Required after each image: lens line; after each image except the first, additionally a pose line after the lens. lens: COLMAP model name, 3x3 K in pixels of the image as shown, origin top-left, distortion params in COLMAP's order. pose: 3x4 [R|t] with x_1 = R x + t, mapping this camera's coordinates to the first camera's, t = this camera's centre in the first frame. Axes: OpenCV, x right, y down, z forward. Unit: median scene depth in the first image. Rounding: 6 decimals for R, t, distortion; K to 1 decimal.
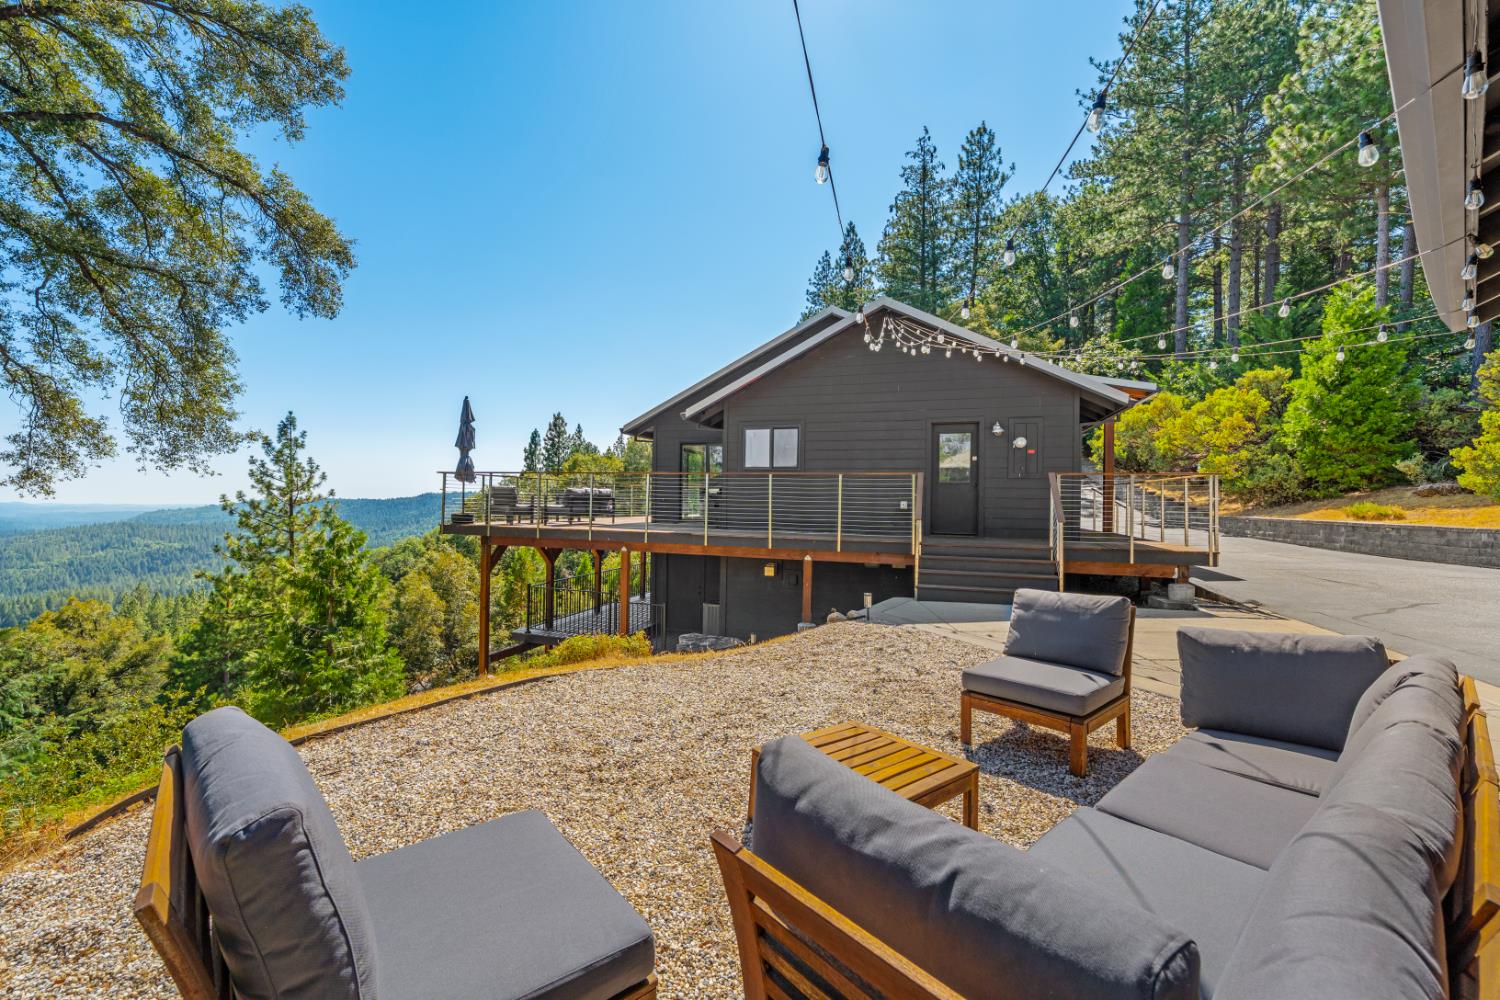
lens RADIAL K [[606.0, 0, 750.0], [0, 606.0, 500.0], [0, 0, 1]] dist [0.000550, -0.000034]
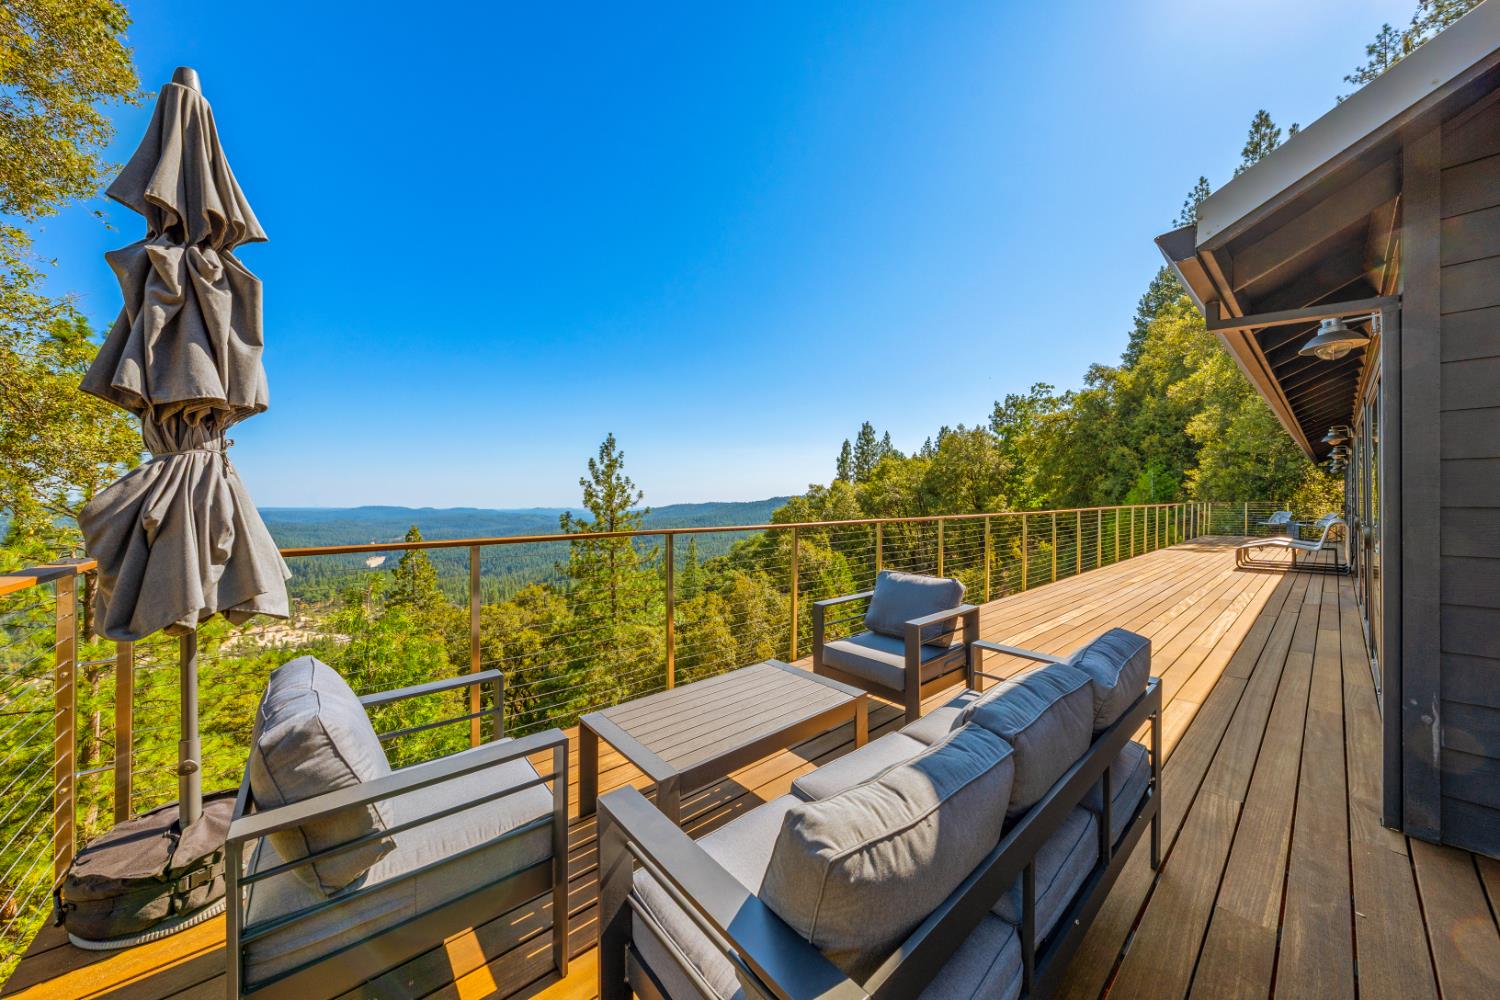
lens RADIAL K [[509.3, 0, 750.0], [0, 509.3, 500.0], [0, 0, 1]] dist [-0.001007, -0.000009]
pose [[0.857839, -0.019328, -0.513555, -0.045361], [0.019571, 0.999796, -0.004936, -0.009620], [0.513546, -0.005817, 0.858043, 0.158046]]
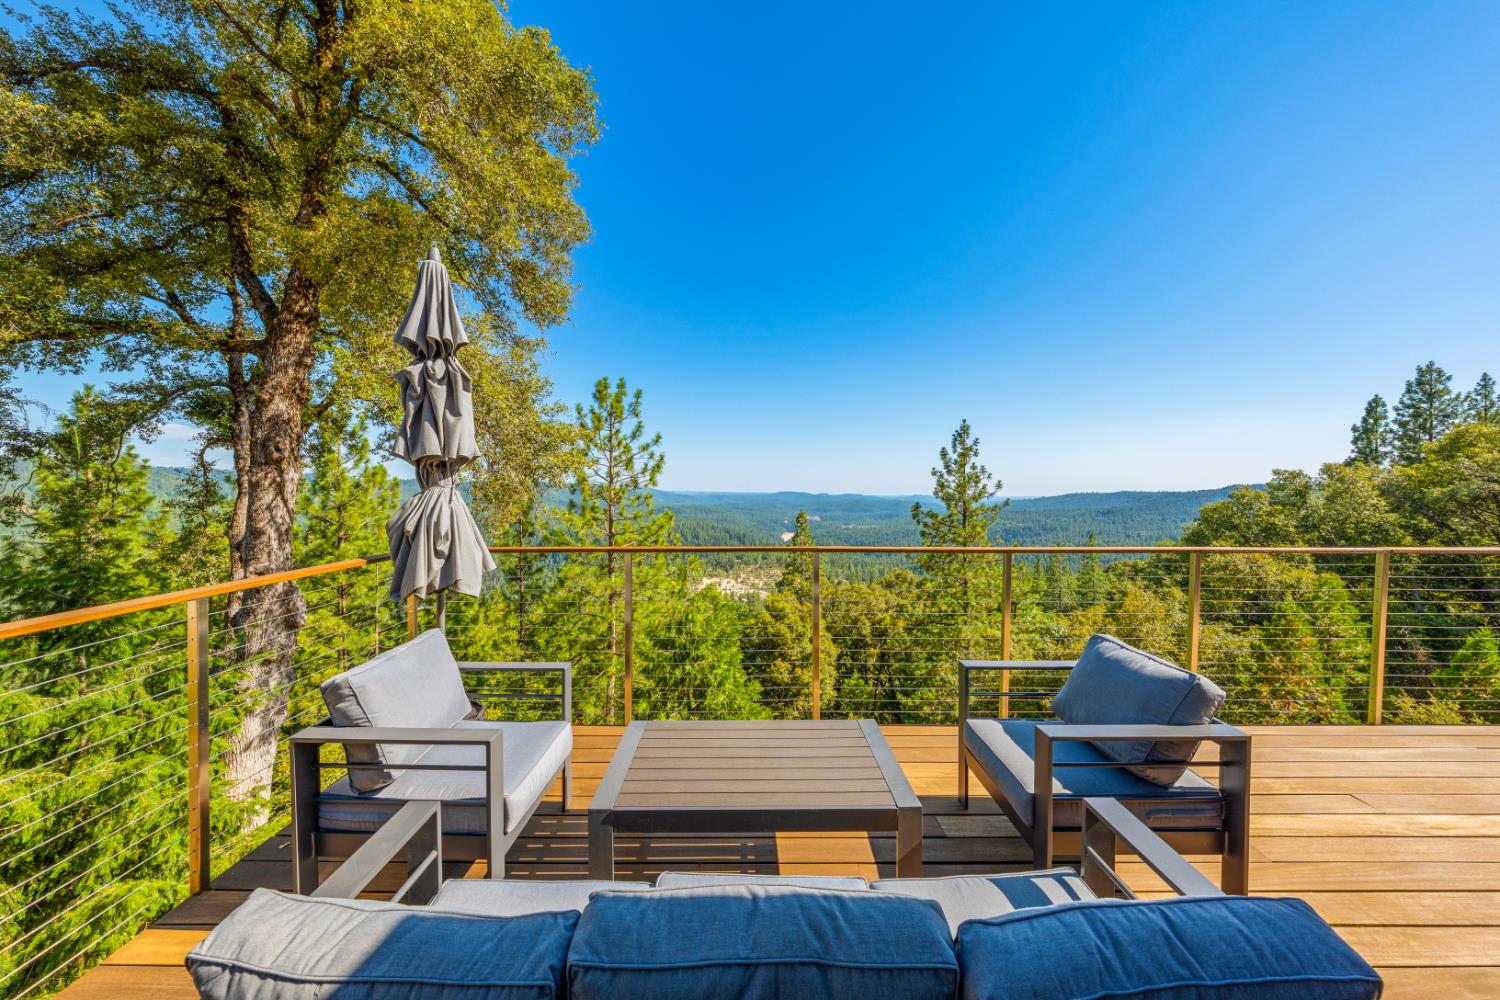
lens RADIAL K [[511.9, 0, 748.0], [0, 511.9, 498.3], [0, 0, 1]] dist [-0.001841, 0.000223]
pose [[0.314037, 0.004426, -0.949400, -0.036640], [0.006453, 0.999956, 0.006797, -0.011626], [0.949389, -0.008261, 0.313995, 0.173814]]
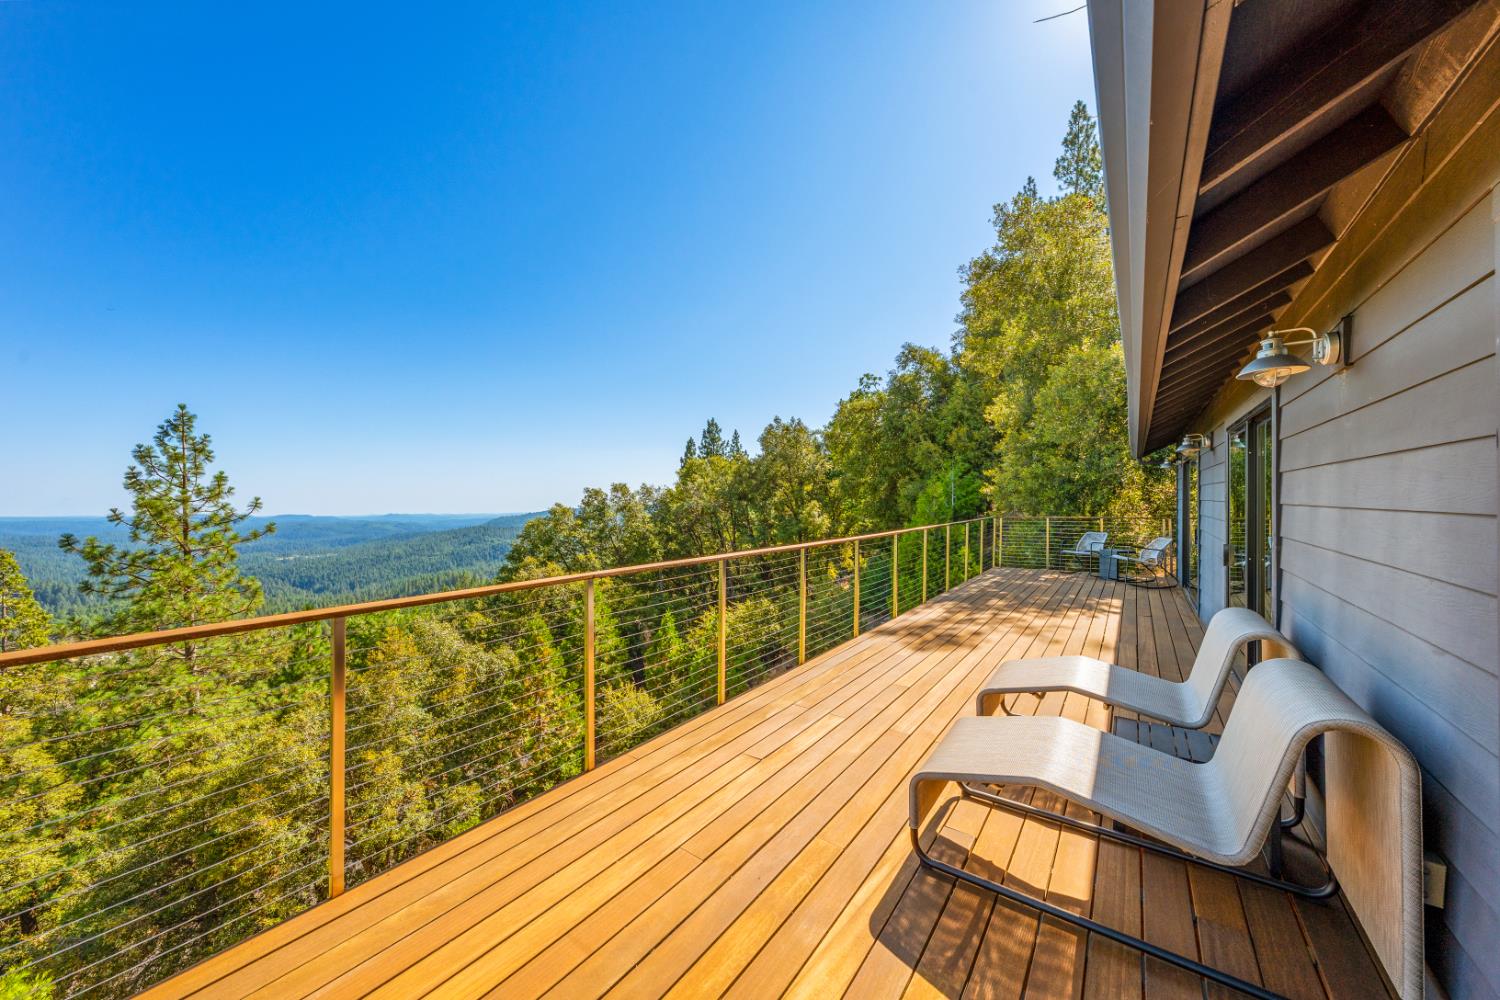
lens RADIAL K [[515.3, 0, 744.4], [0, 515.3, 504.3], [0, 0, 1]] dist [-0.001306, -0.000195]
pose [[0.943777, -0.022904, -0.329788, -0.008368], [0.024555, 0.999698, 0.000838, -0.011228], [0.329669, -0.008889, 0.944055, 0.287563]]
